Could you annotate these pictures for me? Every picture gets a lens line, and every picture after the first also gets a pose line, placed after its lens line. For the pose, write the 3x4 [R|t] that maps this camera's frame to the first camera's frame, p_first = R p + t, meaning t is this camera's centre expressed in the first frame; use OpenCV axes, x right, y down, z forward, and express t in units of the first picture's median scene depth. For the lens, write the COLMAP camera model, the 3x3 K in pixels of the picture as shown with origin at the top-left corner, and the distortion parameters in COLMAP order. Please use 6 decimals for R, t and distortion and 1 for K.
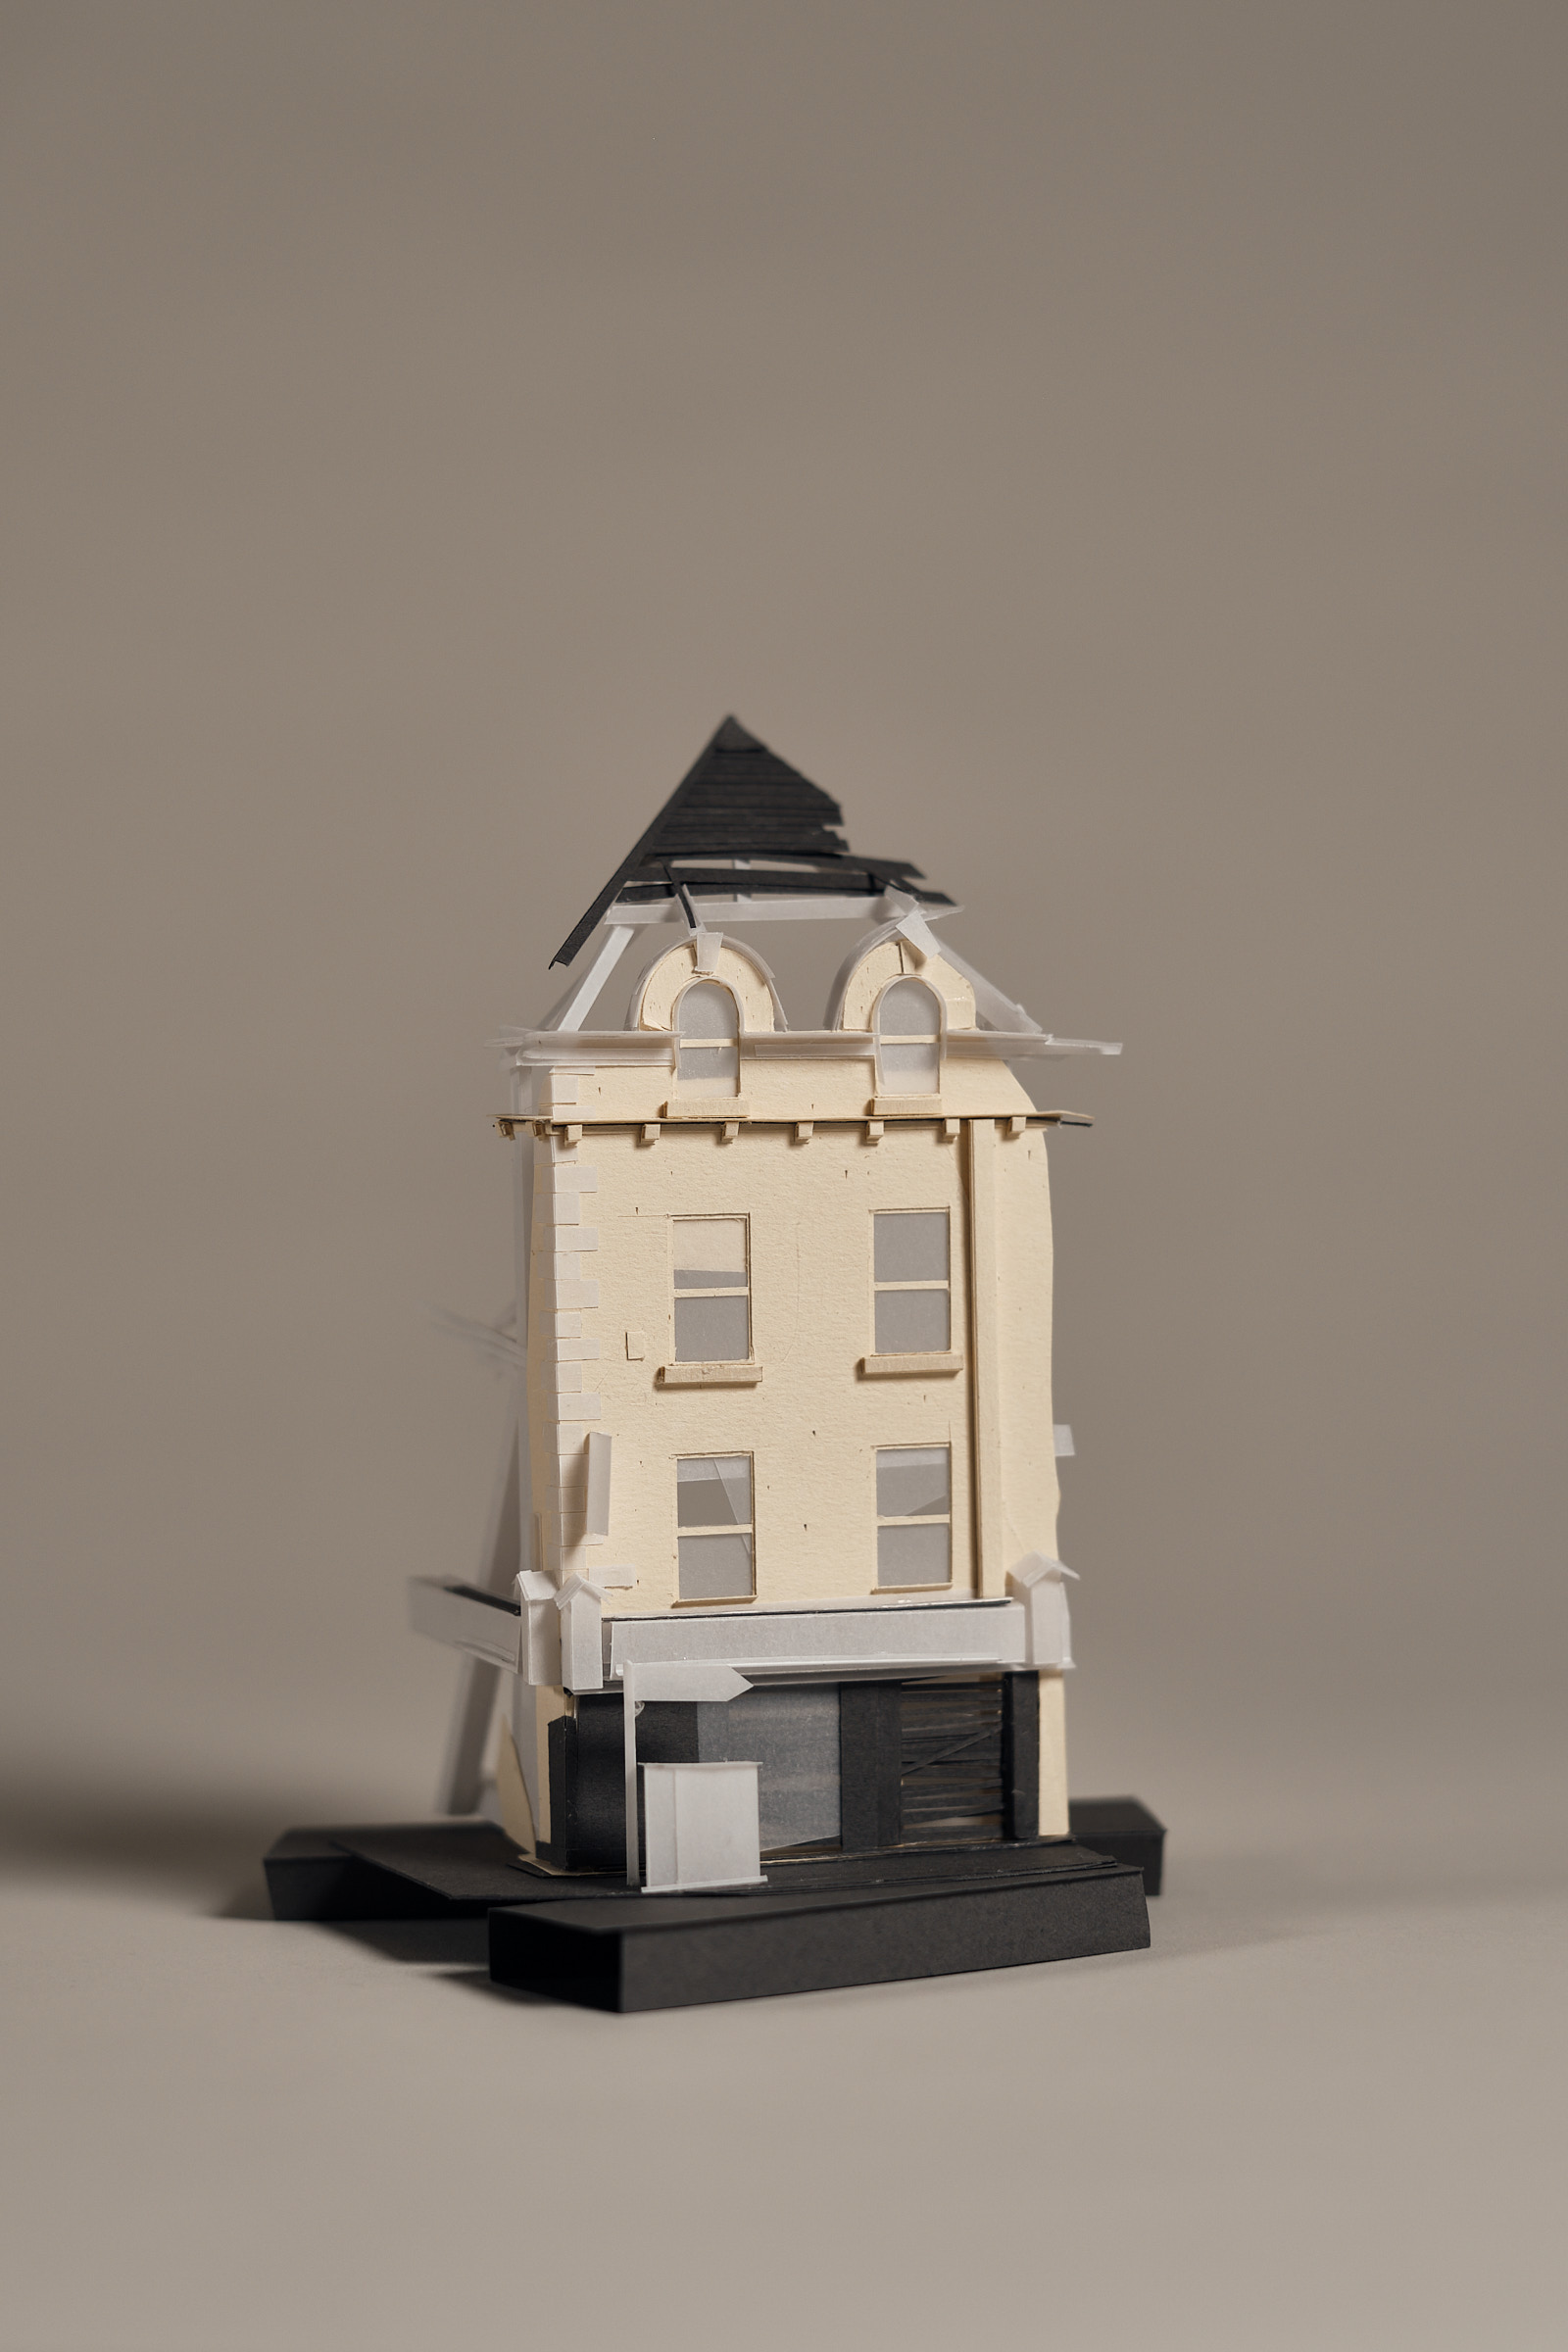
lens RADIAL K [[5167.8, 0, 784.0], [0, 5167.8, 1176.0], [0, 0, 1]] dist [-0.088192, -0.218935]
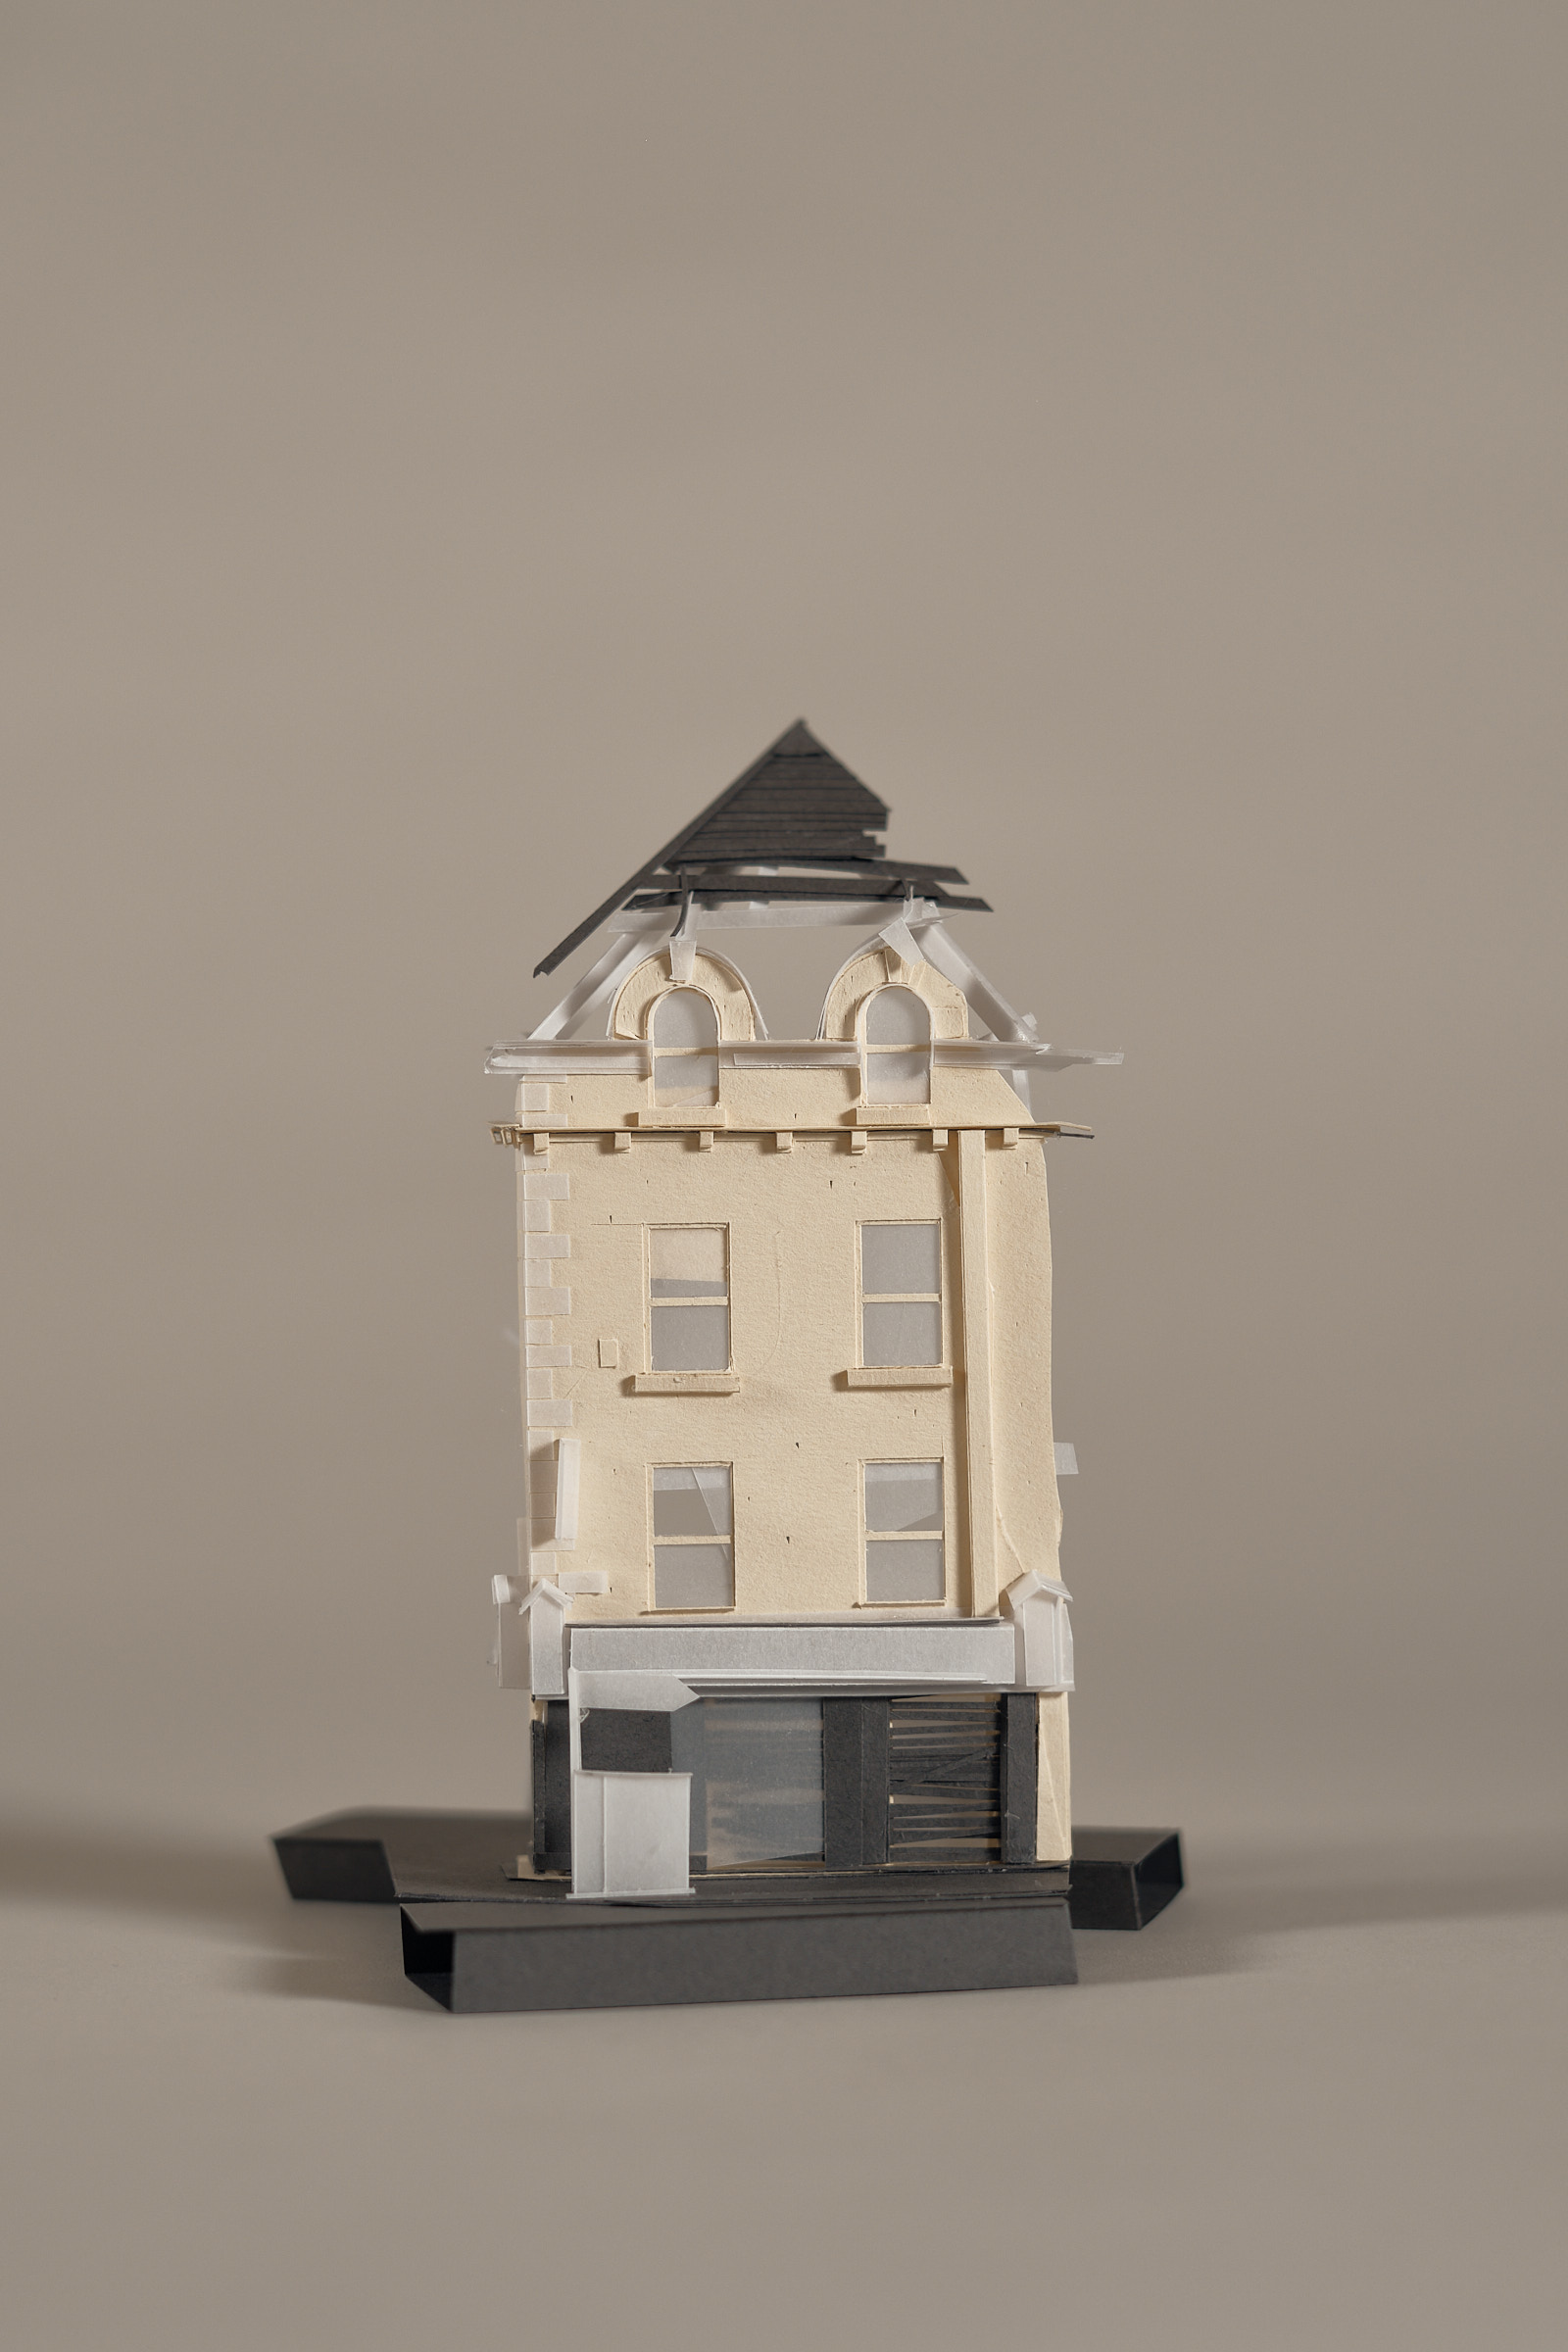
lens RADIAL K [[5167.8, 0, 784.0], [0, 5167.8, 1176.0], [0, 0, 1]] dist [-0.088192, -0.218935]
pose [[0.963868, 0.011023, -0.266153, 0.267176], [-0.009958, 0.999936, 0.005350, -0.007114], [0.266195, -0.002507, 0.963916, 0.043603]]
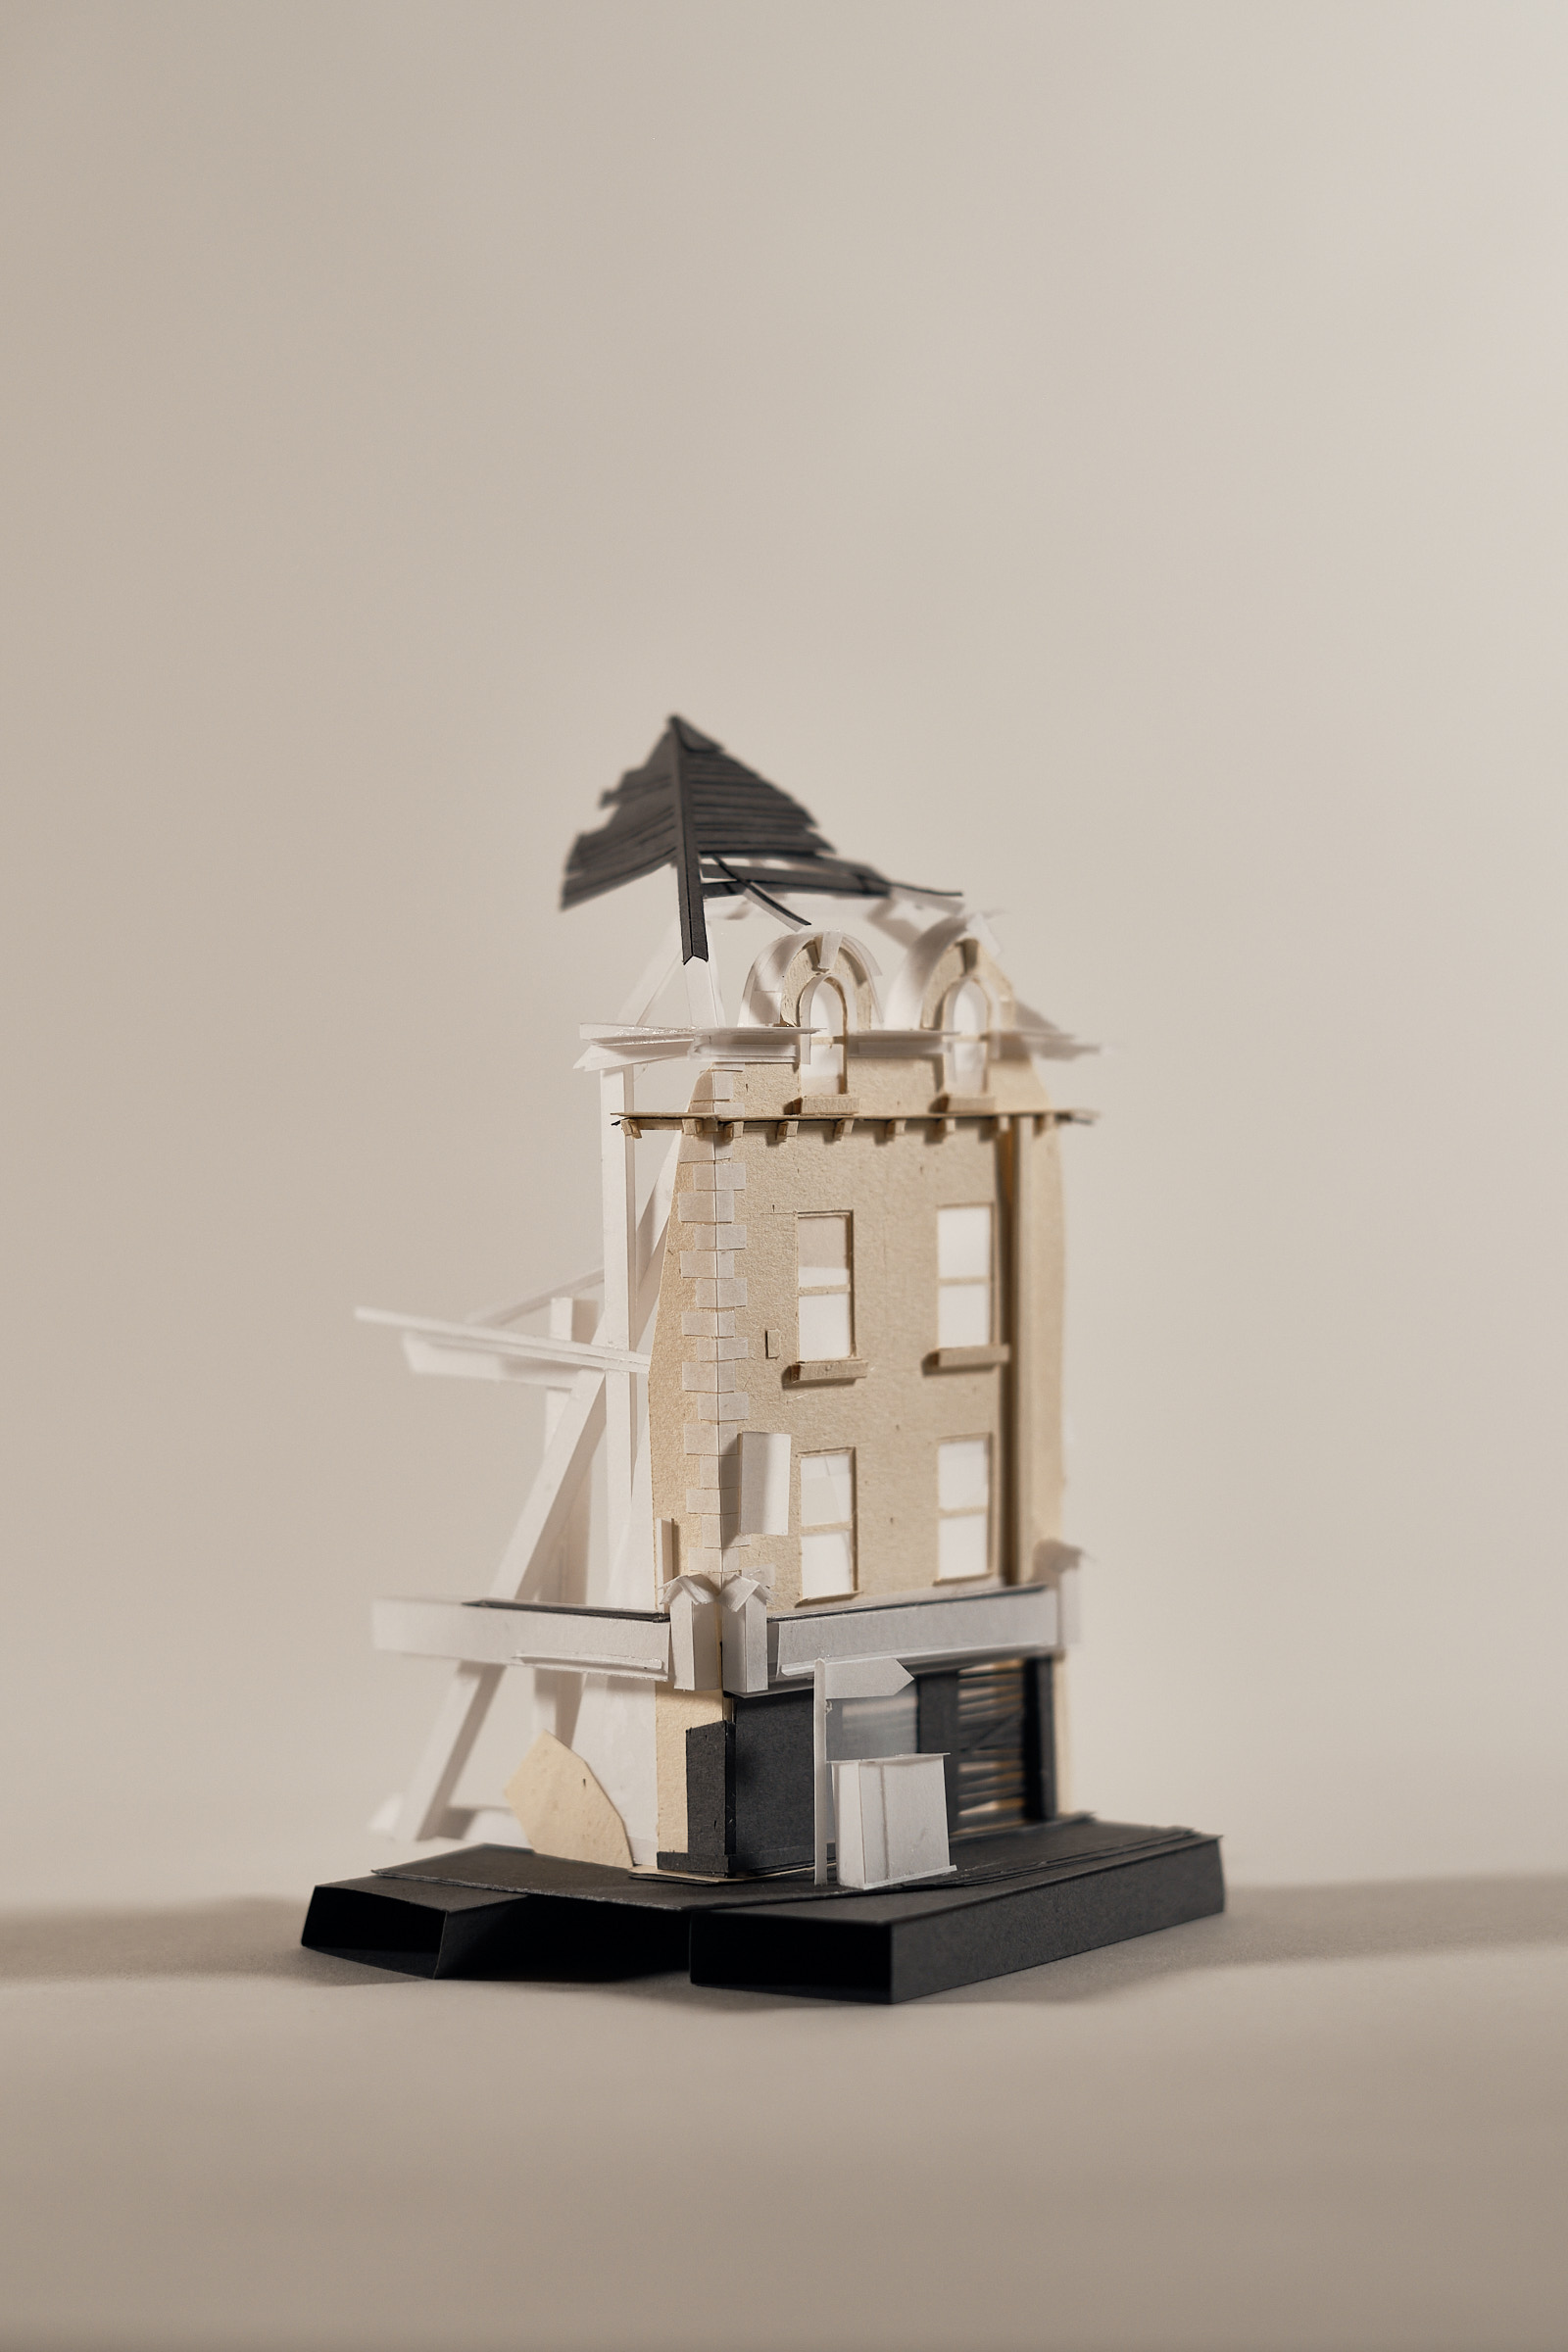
lens RADIAL K [[5167.8, 0, 784.0], [0, 5167.8, 1176.0], [0, 0, 1]] dist [-0.088192, -0.218935]
pose [[0.881161, -0.007819, 0.472752, -0.490569], [0.013105, 0.999883, -0.007890, 0.008321], [-0.472635, 0.013148, 0.881160, 0.121356]]
